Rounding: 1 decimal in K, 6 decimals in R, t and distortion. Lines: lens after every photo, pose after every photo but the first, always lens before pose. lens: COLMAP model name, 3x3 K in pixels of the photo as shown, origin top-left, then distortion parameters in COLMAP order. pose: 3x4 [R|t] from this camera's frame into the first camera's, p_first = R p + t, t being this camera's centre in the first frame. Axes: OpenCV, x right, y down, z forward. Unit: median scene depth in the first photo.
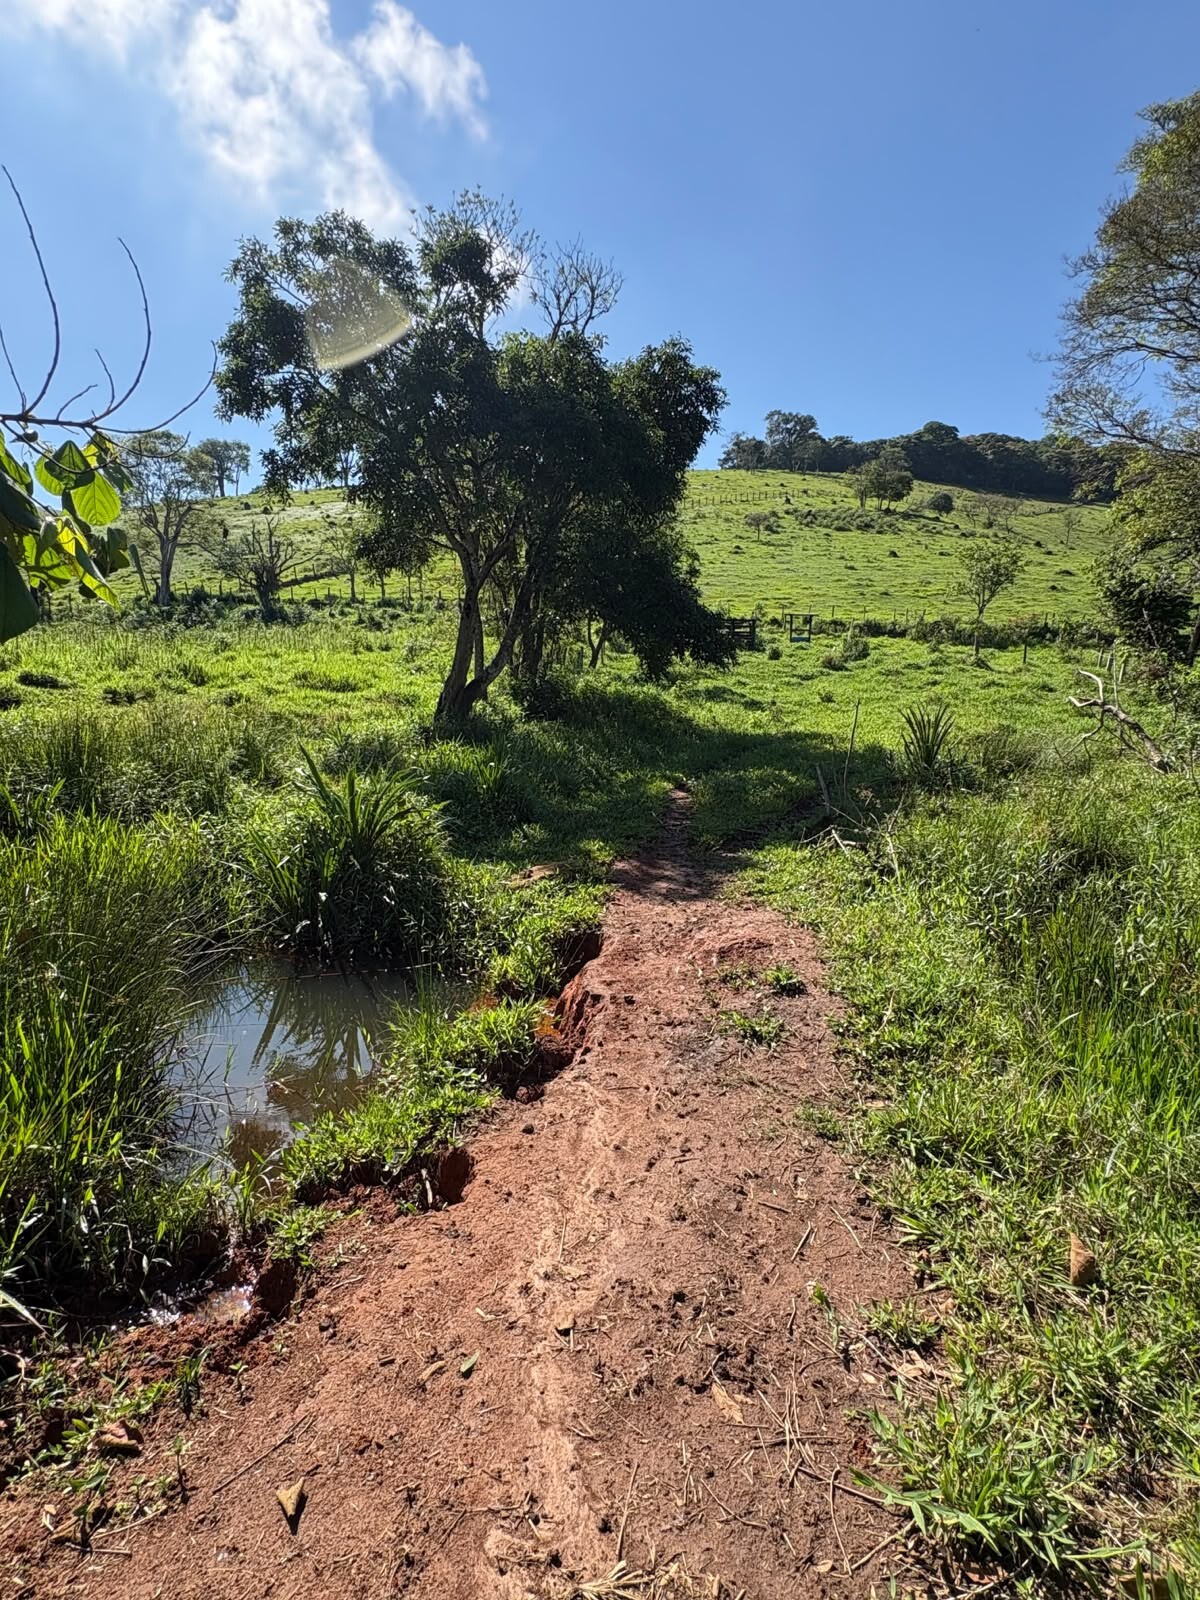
lens RADIAL K [[662.9, 0, 599.7], [0, 662.9, 779.8], [0, 0, 1]] dist [-0.000949, 0.000160]
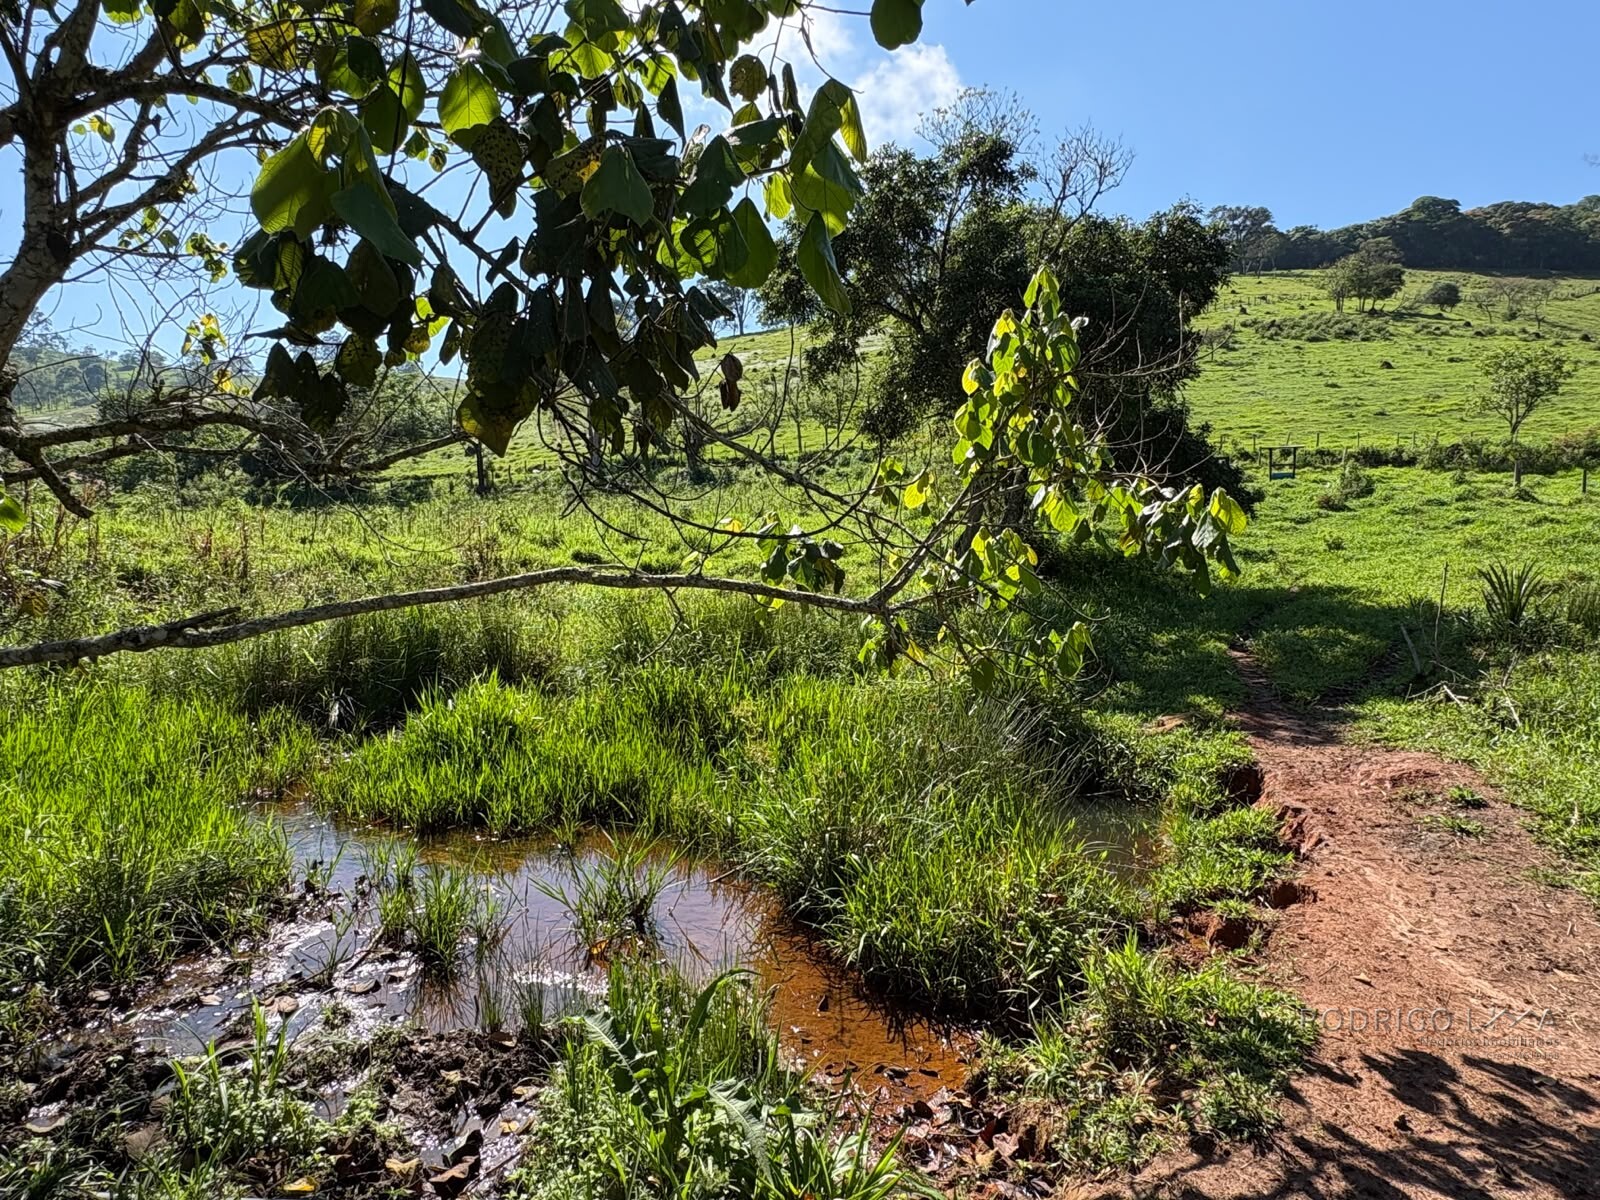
lens RADIAL K [[809.9, 0, 797.8], [0, 809.9, 599.0], [0, 0, 1]] dist [0.003062, -0.000563]
pose [[0.983755, -0.020898, -0.178298, -0.137367], [0.012186, 0.998684, -0.049823, -0.003964], [0.179105, 0.046841, 0.982714, -0.154711]]
